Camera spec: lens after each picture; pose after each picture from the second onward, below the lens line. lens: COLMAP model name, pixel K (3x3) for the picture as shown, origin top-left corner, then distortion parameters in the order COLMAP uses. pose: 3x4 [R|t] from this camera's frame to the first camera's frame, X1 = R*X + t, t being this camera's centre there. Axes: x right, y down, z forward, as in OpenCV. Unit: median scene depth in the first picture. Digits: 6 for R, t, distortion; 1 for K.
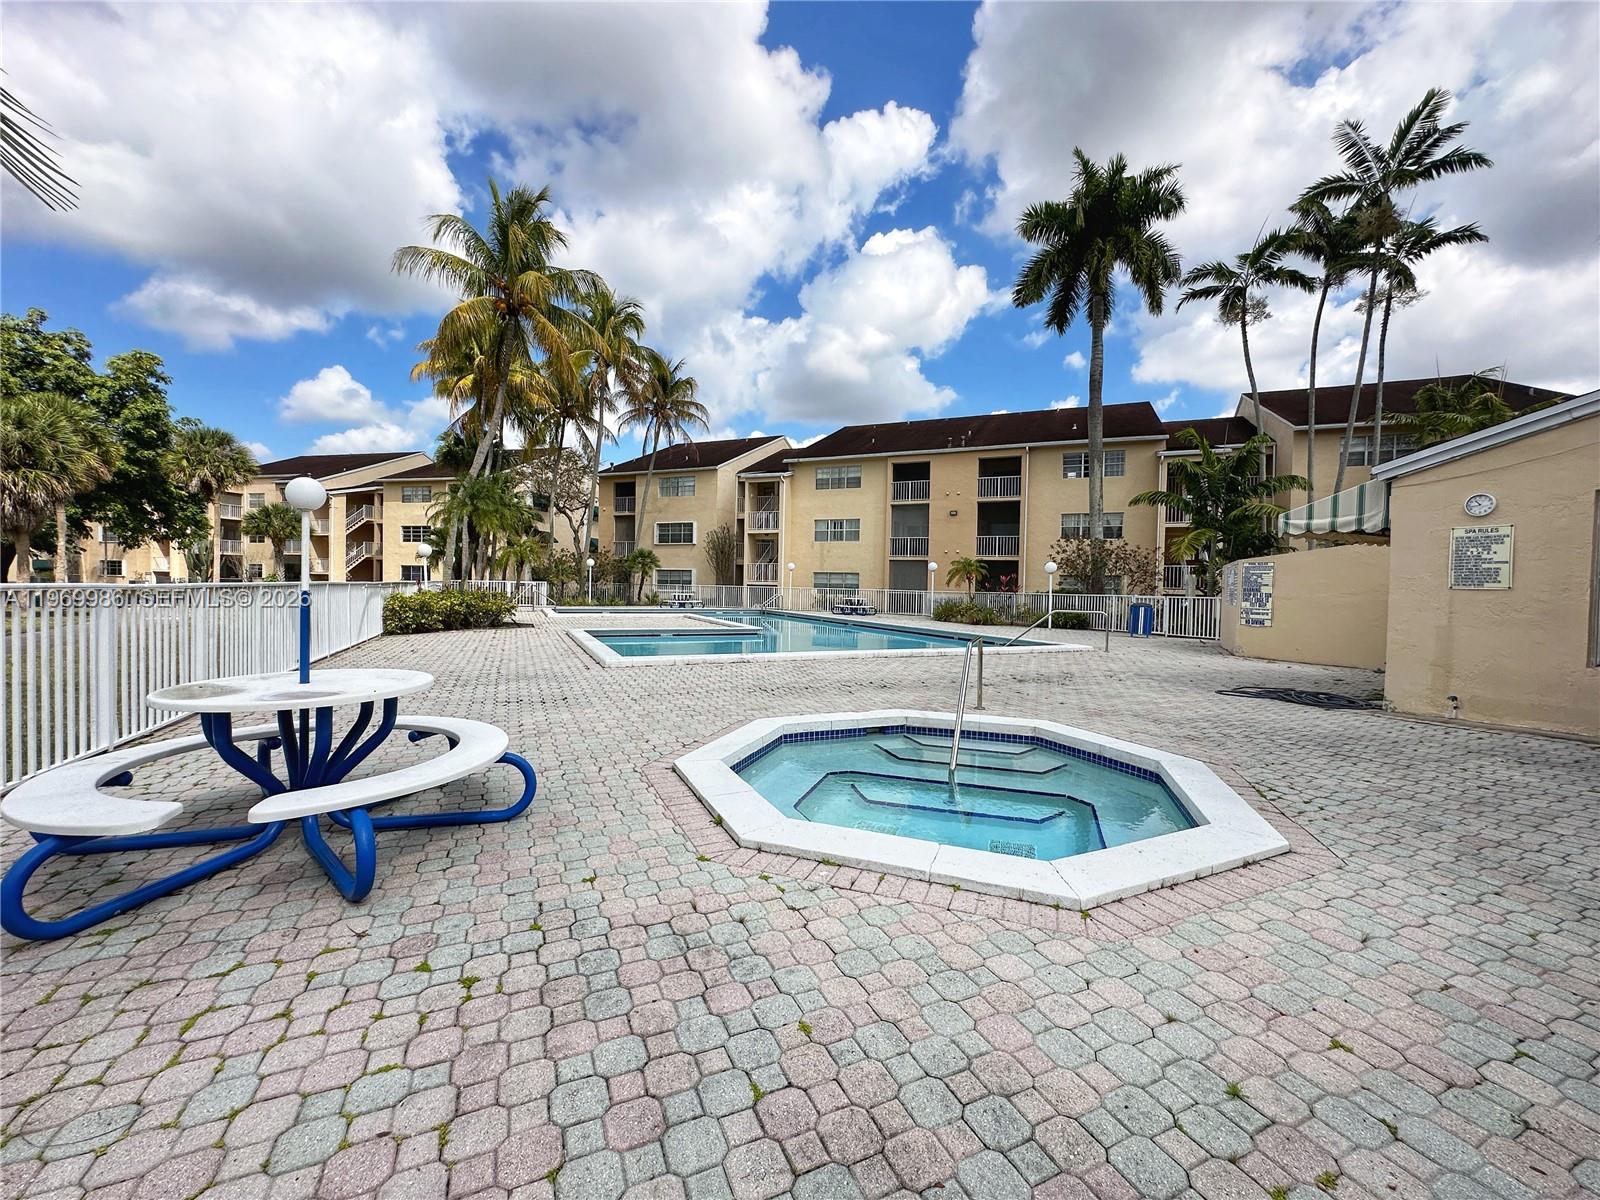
lens RADIAL K [[640.7, 0, 800.0], [0, 640.7, 600.0], [0, 0, 1]] dist [-0.001918, 0.000160]
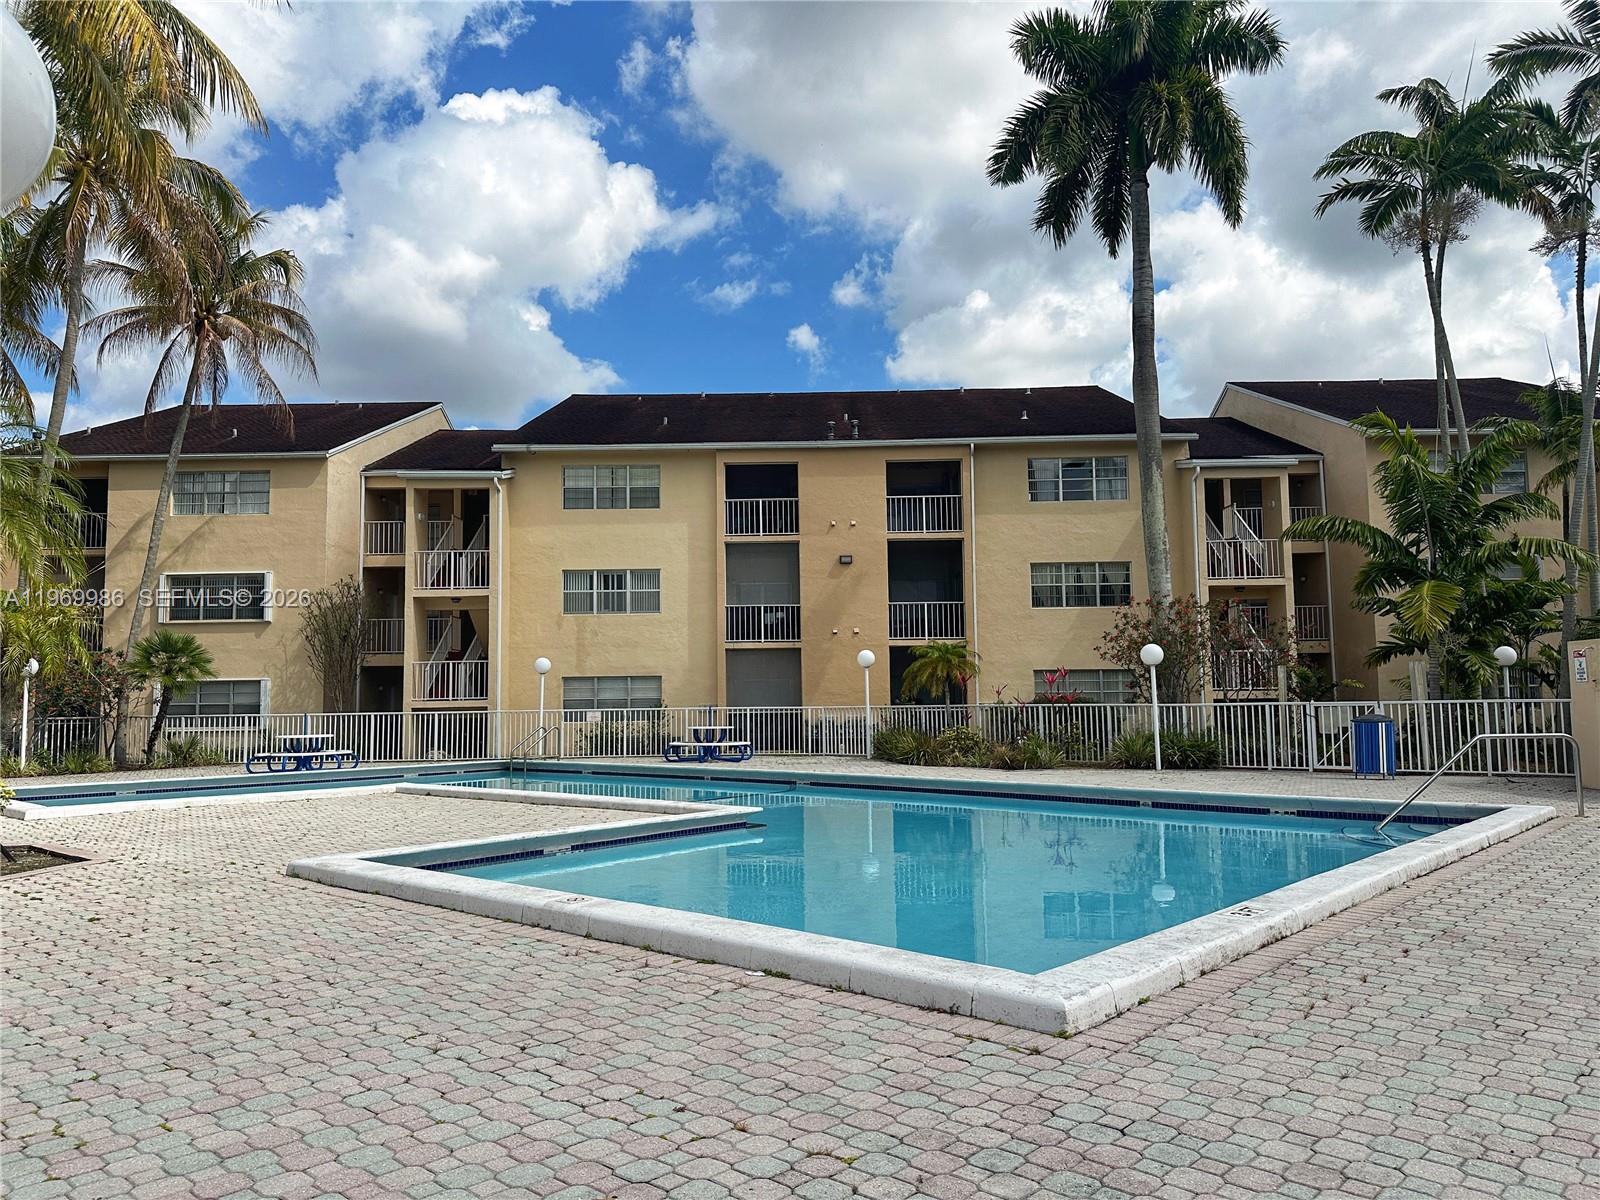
lens RADIAL K [[1093.0, 0, 811.2], [0, 1093.0, 641.3], [0, 0, 1]] dist [0.108629, -0.178912]
pose [[0.916406, -0.014499, 0.399987, -0.144865], [0.043310, 0.997068, -0.063084, -0.010189], [-0.397899, 0.075134, 0.914347, 0.164215]]
